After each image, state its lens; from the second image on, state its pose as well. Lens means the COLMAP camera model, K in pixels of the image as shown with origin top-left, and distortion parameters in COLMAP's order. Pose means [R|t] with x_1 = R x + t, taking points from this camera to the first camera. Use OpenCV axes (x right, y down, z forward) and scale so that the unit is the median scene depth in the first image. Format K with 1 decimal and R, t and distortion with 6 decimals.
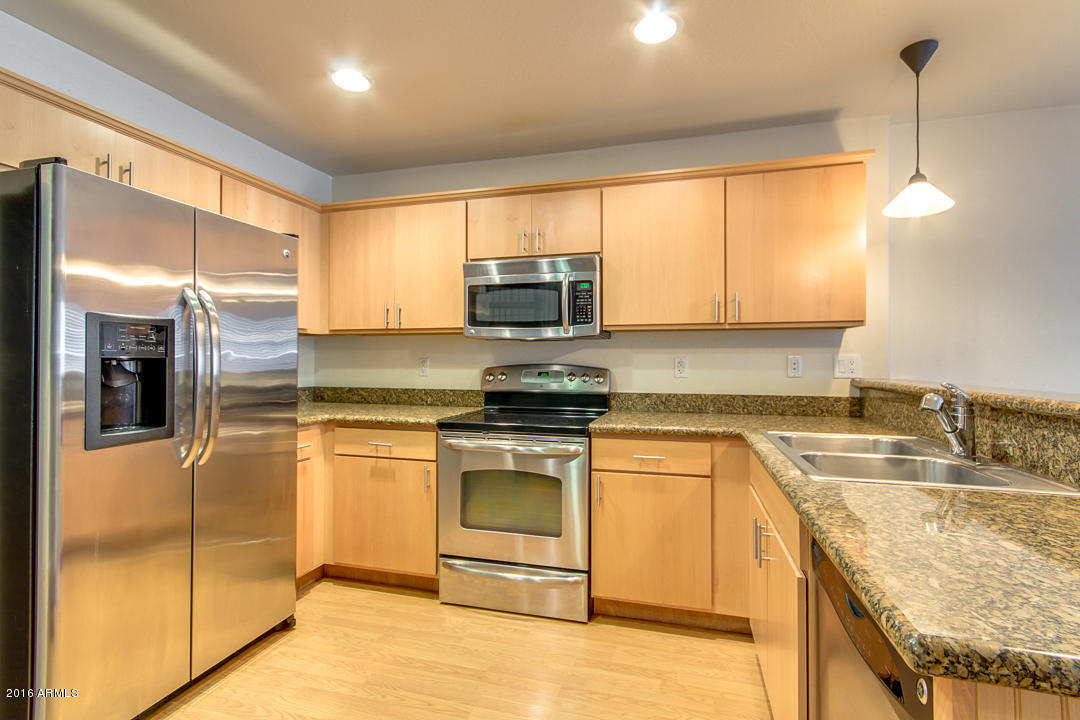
lens RADIAL K [[501.2, 0, 554.1], [0, 501.2, 355.0], [0, 0, 1]] dist [0.000451, 0.000717]
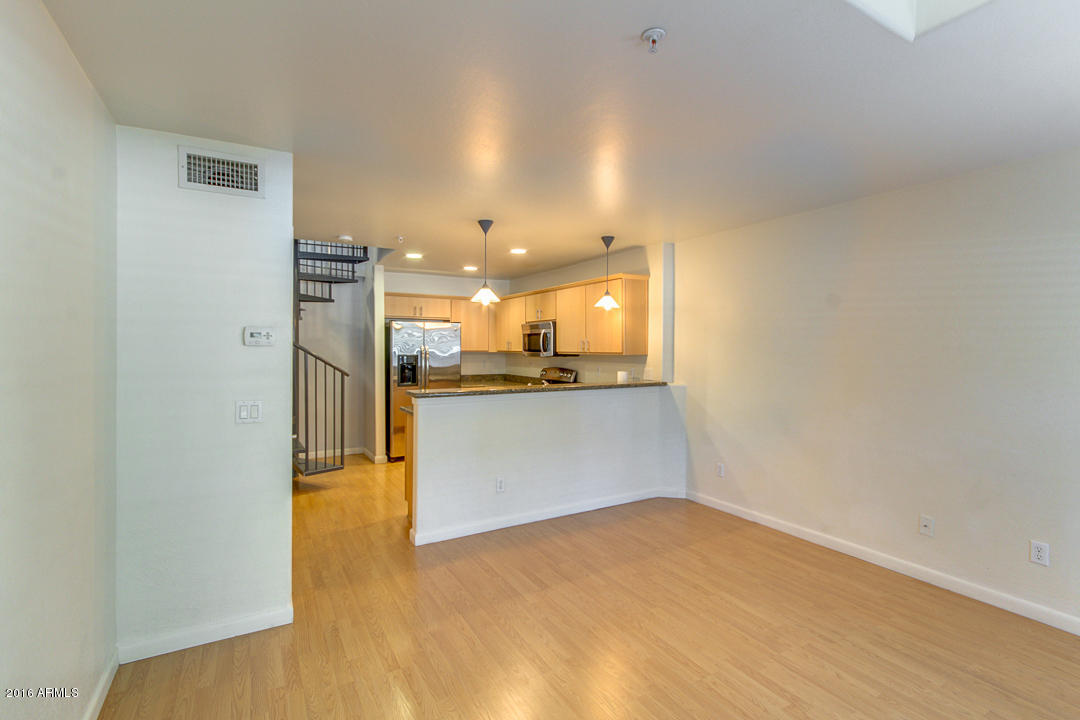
lens RADIAL K [[501.1, 0, 546.5], [0, 501.1, 348.9], [0, 0, 1]] dist [0.000456, 0.000313]
pose [[0.715016, 0.003069, -0.699101, 1.670123], [0.004914, 0.999944, 0.009415, -0.094653], [0.699091, -0.010167, 0.714961, -0.657894]]
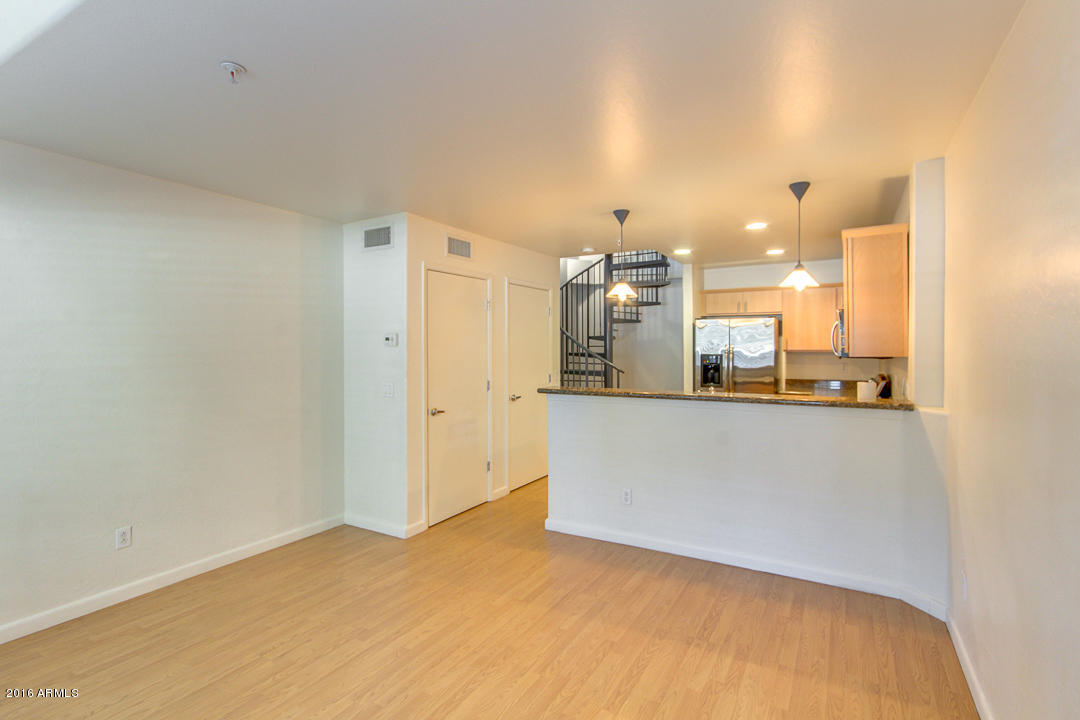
lens RADIAL K [[504.9, 0, 570.6], [0, 504.9, 347.1], [0, 0, 1]] dist [-0.000561, -0.000119]
pose [[-0.234021, 0.000520, -0.972232, 1.907677], [0.012191, 0.999923, -0.002399, -0.081247], [0.972155, -0.012414, -0.234009, 0.527674]]
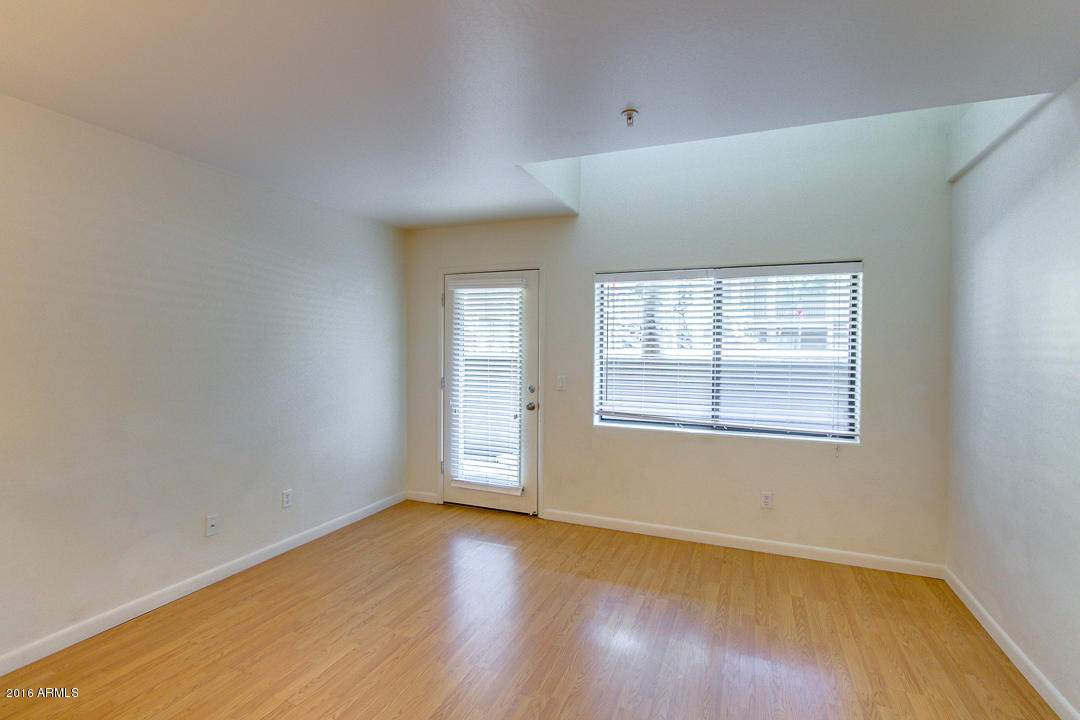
lens RADIAL K [[479.1, 0, 565.5], [0, 479.1, 359.8], [0, 0, 1]] dist [-0.000657, 0.000080]
pose [[0.099927, -0.024807, 0.994685, 0.549743], [-0.020711, 0.999421, 0.027005, -0.083879], [-0.994779, -0.023299, 0.099356, -0.113196]]
